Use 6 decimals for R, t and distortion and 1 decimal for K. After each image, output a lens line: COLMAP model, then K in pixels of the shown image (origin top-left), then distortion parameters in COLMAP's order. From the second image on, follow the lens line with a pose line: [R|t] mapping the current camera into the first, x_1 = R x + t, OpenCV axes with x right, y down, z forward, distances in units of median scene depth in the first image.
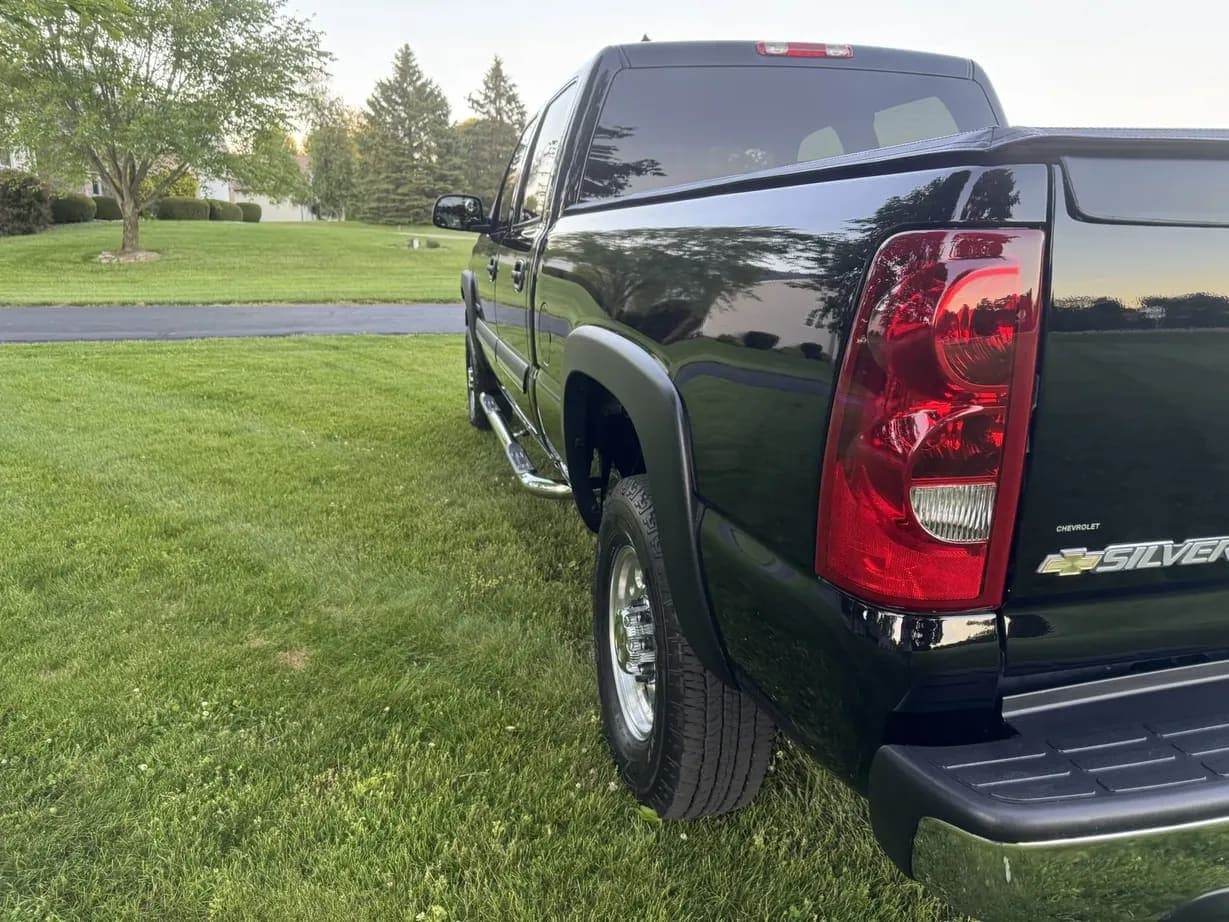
lens RADIAL K [[875.2, 0, 622.6], [0, 875.2, 466.7], [0, 0, 1]] dist [0.024966, -0.019590]
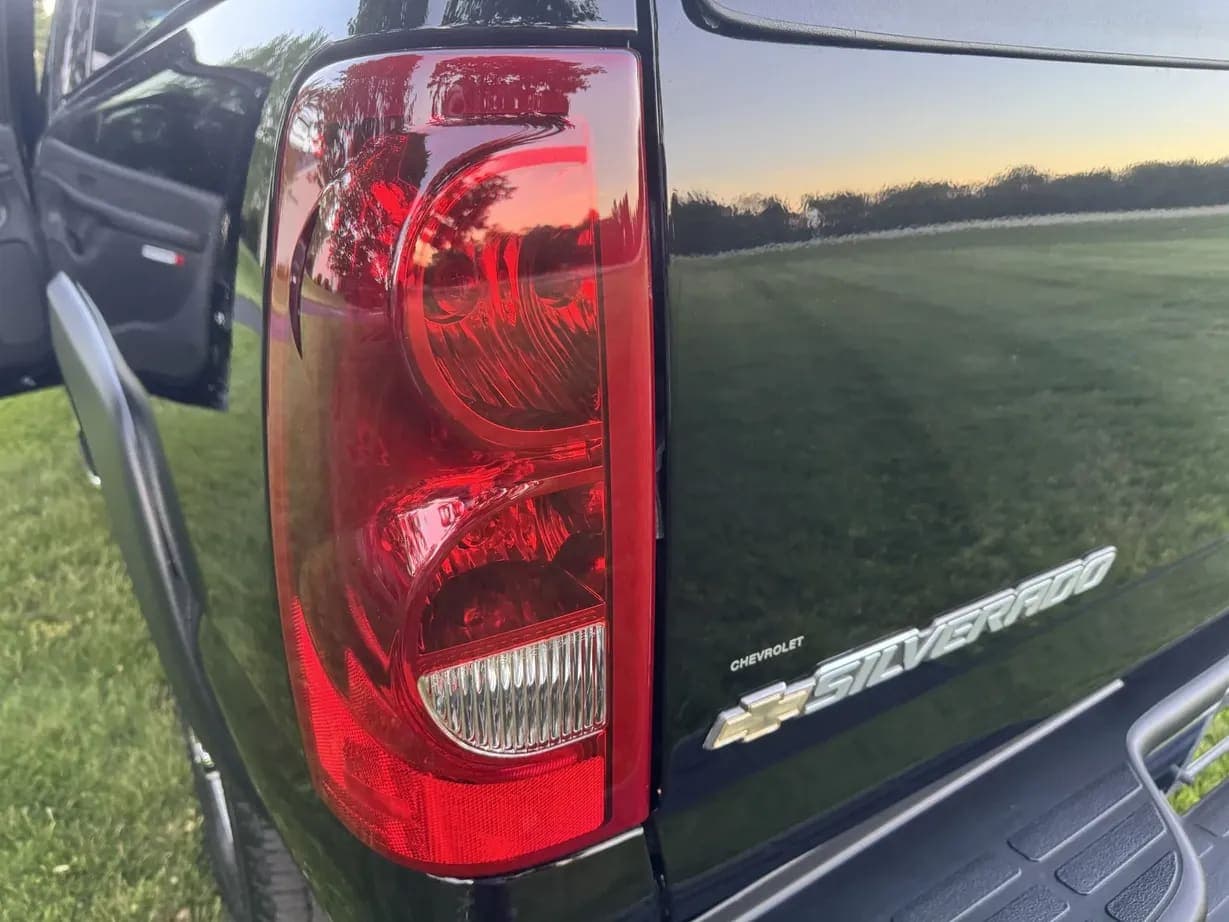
lens RADIAL K [[875.2, 0, 608.4], [0, 875.2, 460.2], [0, 0, 1]] dist [0.024966, -0.019590]
pose [[0.949573, -0.129156, 0.285709, 0.284752], [0.104408, 0.989466, 0.100283, -0.103728], [-0.295652, -0.065396, 0.953055, 0.522936]]
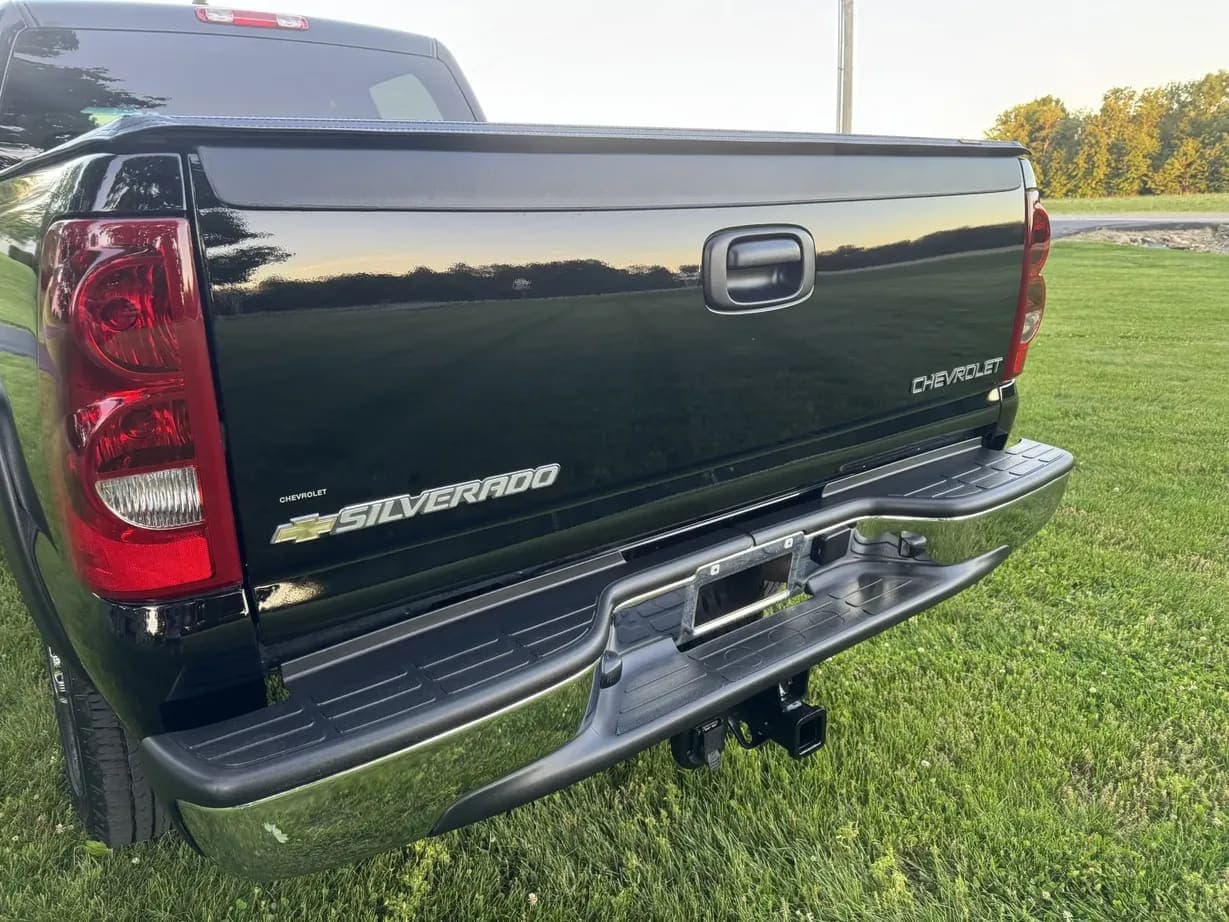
lens RADIAL K [[875.2, 0, 618.8], [0, 875.2, 449.9], [0, 0, 1]] dist [0.024966, -0.019590]
pose [[0.921895, -0.121140, 0.368014, 0.471660], [0.115587, 0.992601, 0.037185, 0.018401], [-0.369796, 0.008257, 0.929076, -0.124264]]
